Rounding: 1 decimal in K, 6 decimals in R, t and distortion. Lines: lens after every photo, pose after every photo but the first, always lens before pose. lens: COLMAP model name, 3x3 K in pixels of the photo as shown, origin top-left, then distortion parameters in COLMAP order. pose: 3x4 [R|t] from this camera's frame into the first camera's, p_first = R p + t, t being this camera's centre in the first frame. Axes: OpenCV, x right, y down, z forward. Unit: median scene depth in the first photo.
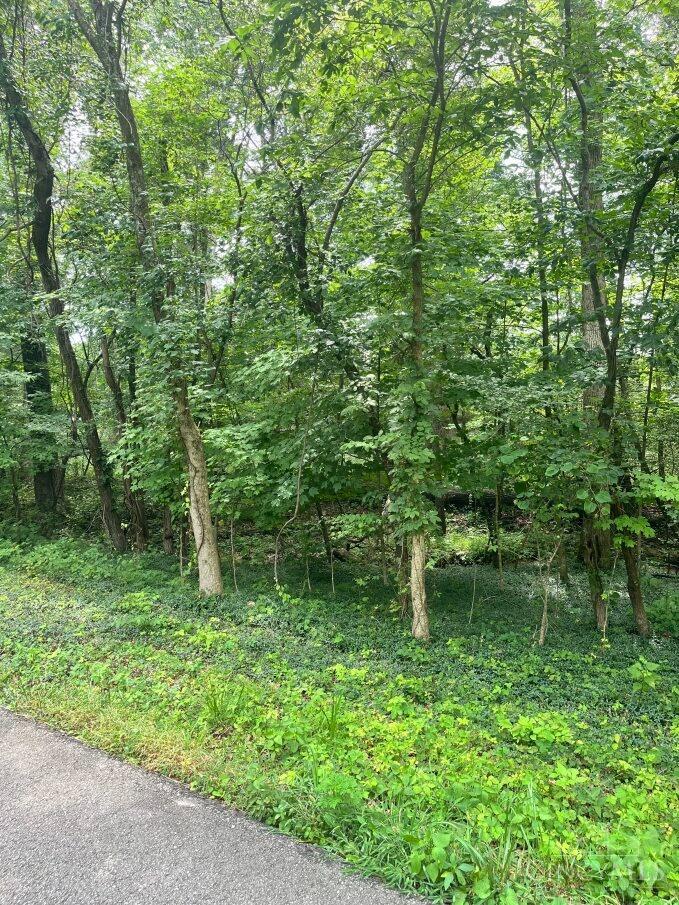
lens RADIAL K [[674.6, 0, 339.5], [0, 674.6, 452.5], [0, 0, 1]] dist [0.002226, 0.002102]
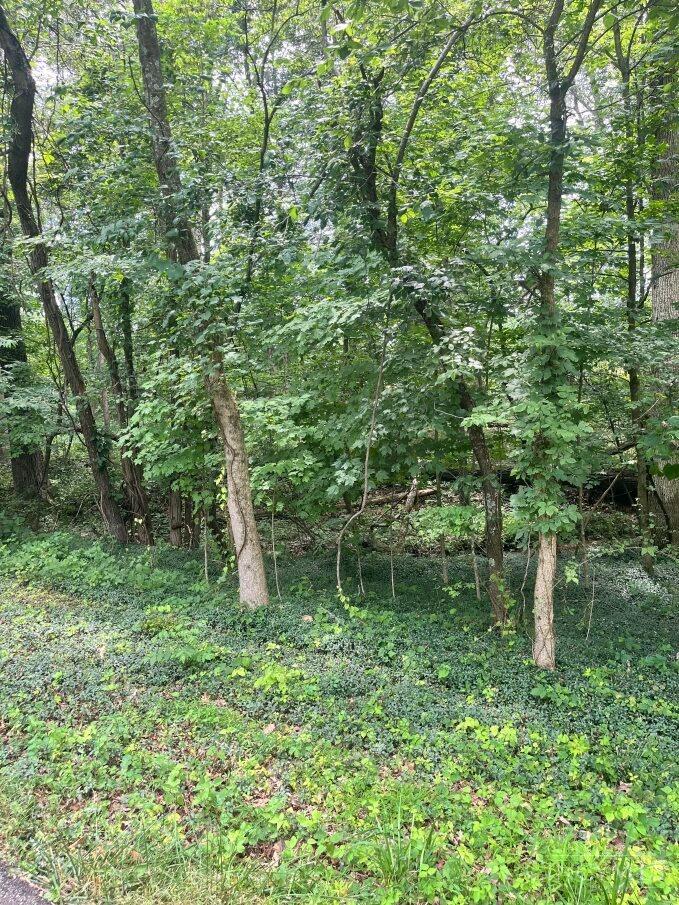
lens RADIAL K [[680.8, 0, 339.5], [0, 680.8, 452.5], [0, 0, 1]] dist [0.035934, -0.061170]
pose [[0.999400, -0.015269, 0.031102, -0.113217], [0.014049, 0.999138, 0.039067, -0.003923], [-0.031672, -0.038607, 0.998752, 0.193318]]
